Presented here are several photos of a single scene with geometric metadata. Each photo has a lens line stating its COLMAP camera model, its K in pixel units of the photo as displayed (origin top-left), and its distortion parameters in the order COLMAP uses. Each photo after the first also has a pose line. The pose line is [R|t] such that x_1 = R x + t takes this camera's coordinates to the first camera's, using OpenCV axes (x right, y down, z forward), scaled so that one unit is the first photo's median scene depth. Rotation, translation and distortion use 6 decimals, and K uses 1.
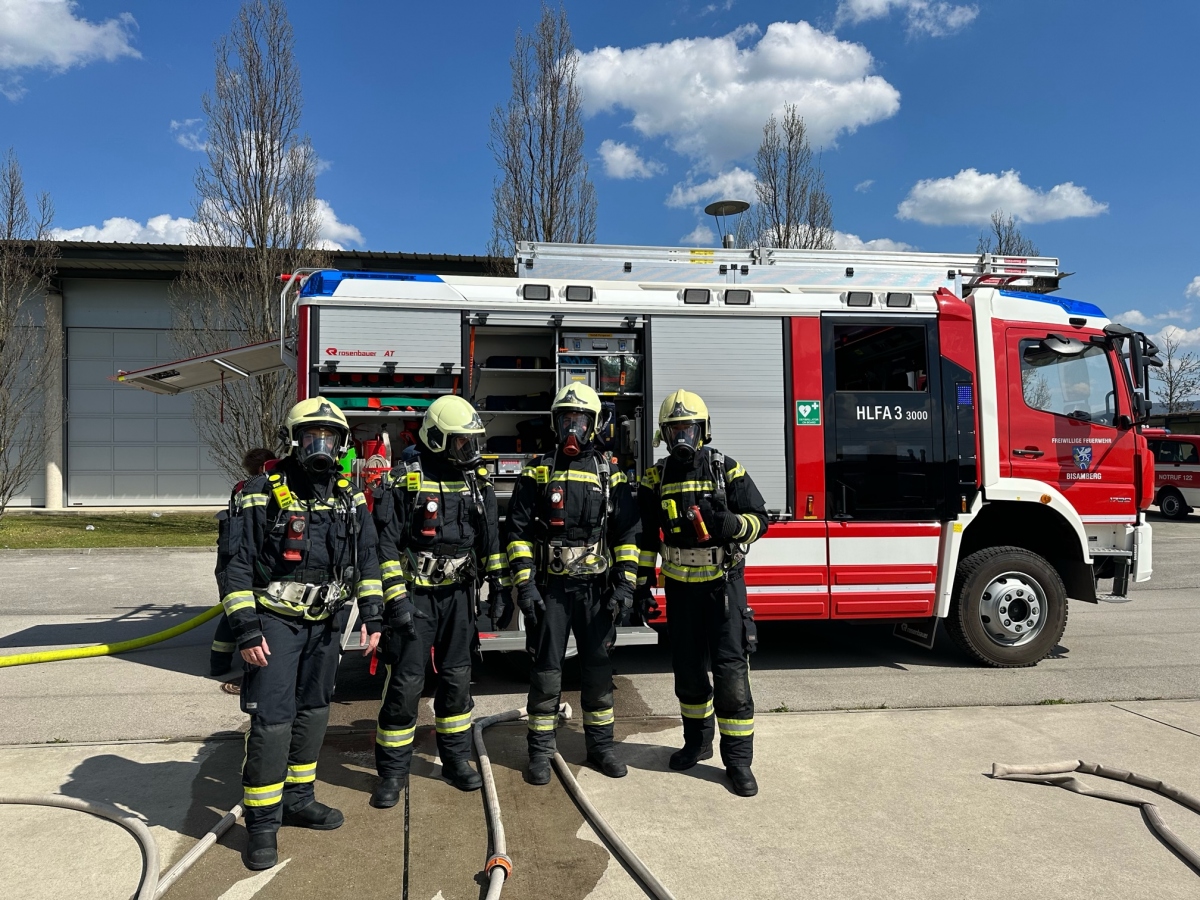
lens RADIAL K [[844.5, 0, 600.0], [0, 844.5, 450.0], [0, 0, 1]] dist [0.002247, -0.059739]
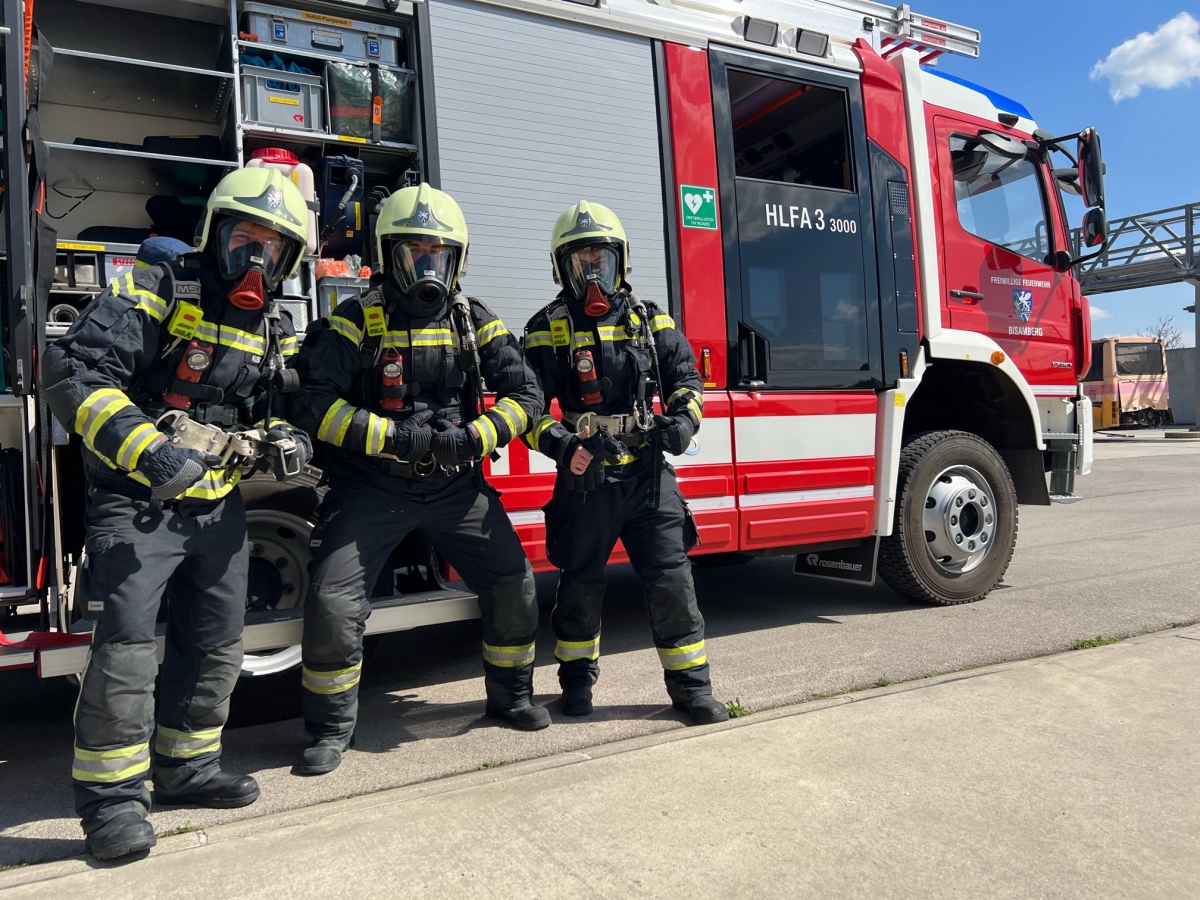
lens RADIAL K [[875.9, 0, 600.0], [0, 875.9, 450.0], [0, 0, 1]] dist [0.068280, -0.066130]
pose [[0.931302, -0.040917, 0.361943, -0.047619], [0.035957, 0.999144, 0.020431, 0.108488], [-0.362470, -0.006013, 0.931976, 0.435642]]
